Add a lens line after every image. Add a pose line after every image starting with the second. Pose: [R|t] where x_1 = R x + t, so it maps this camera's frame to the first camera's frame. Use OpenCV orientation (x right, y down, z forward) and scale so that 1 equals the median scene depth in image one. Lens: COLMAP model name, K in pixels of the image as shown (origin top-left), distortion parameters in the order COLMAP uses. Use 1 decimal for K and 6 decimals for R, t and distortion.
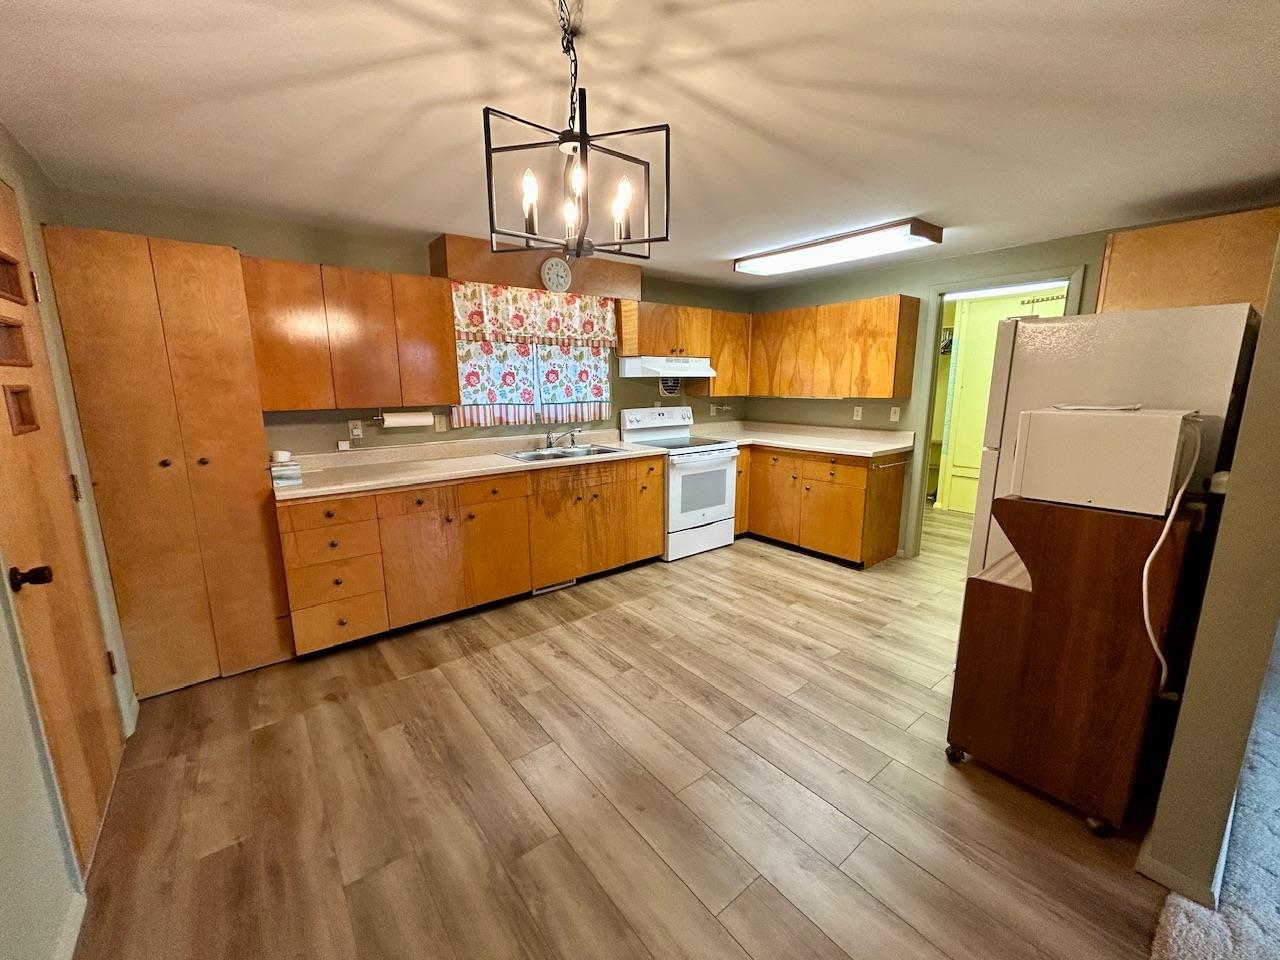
lens RADIAL K [[512.9, 0, 641.0], [0, 512.9, 478.7], [0, 0, 1]] dist [-0.002239, 0.000567]
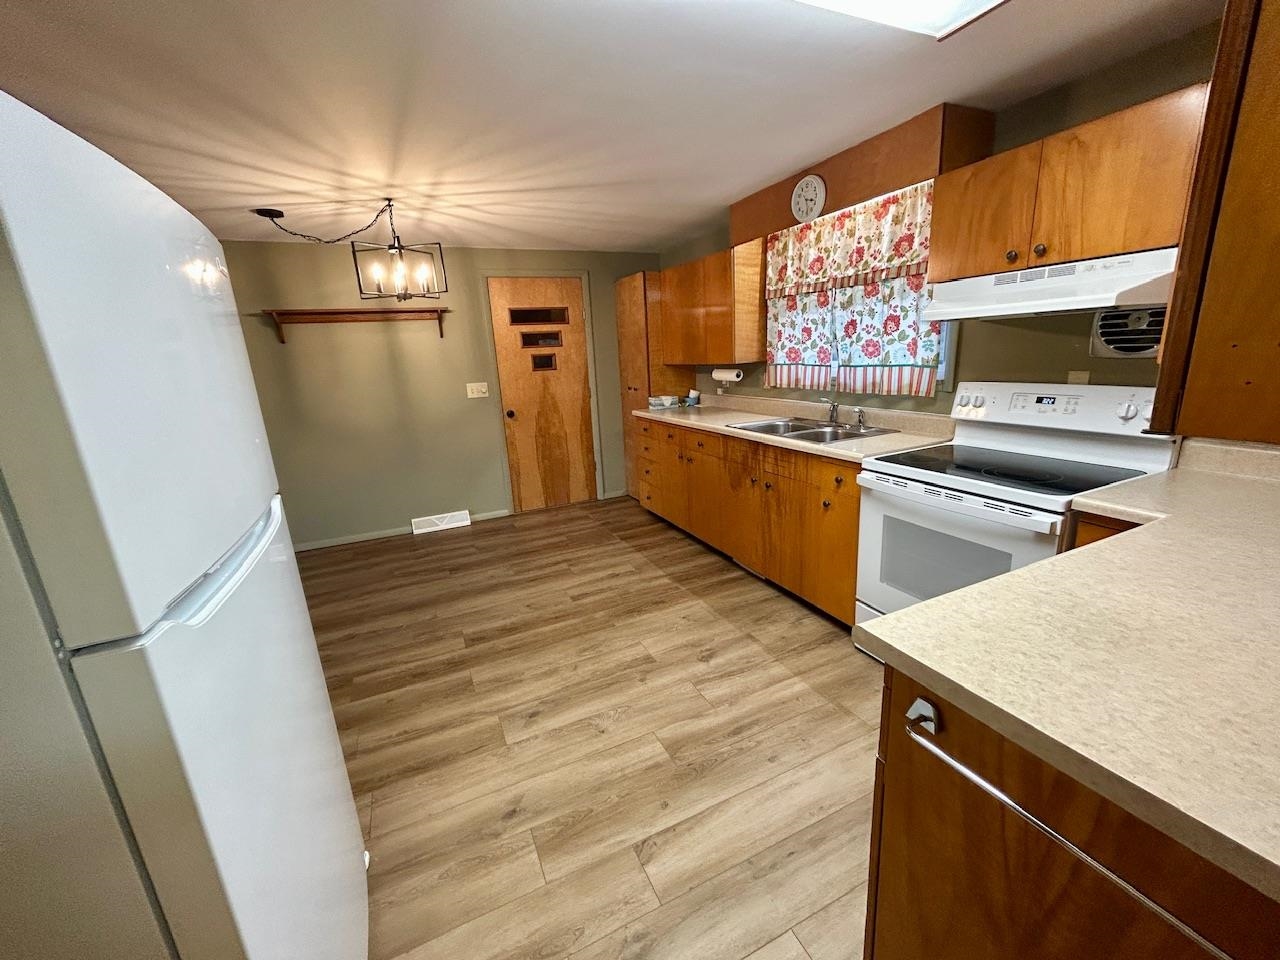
lens RADIAL K [[512.9, 0, 641.0], [0, 512.9, 478.7], [0, 0, 1]] dist [-0.002239, 0.000567]
pose [[-0.231539, 0.251457, -0.939765, 0.659873], [-0.130312, 0.949293, 0.286113, -0.168082], [0.964058, 0.188709, -0.187031, 0.893253]]
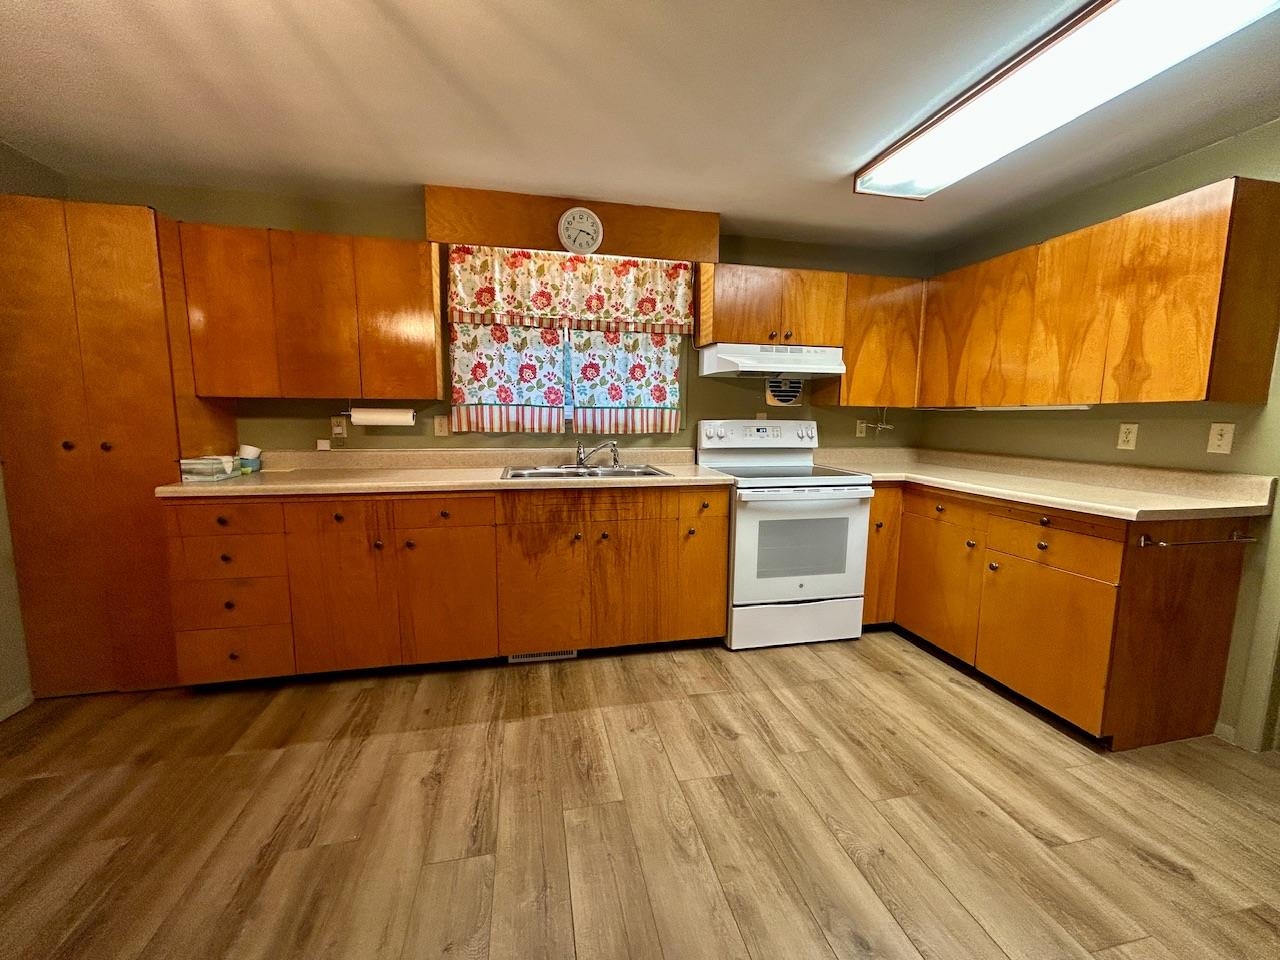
lens RADIAL K [[512.9, 0, 641.0], [0, 512.9, 478.7], [0, 0, 1]] dist [-0.002239, 0.000567]
pose [[0.900752, 0.067570, -0.429045, 0.230599], [-0.094889, 0.994577, -0.042578, -0.017569], [0.423842, 0.079064, 0.902279, 0.364484]]
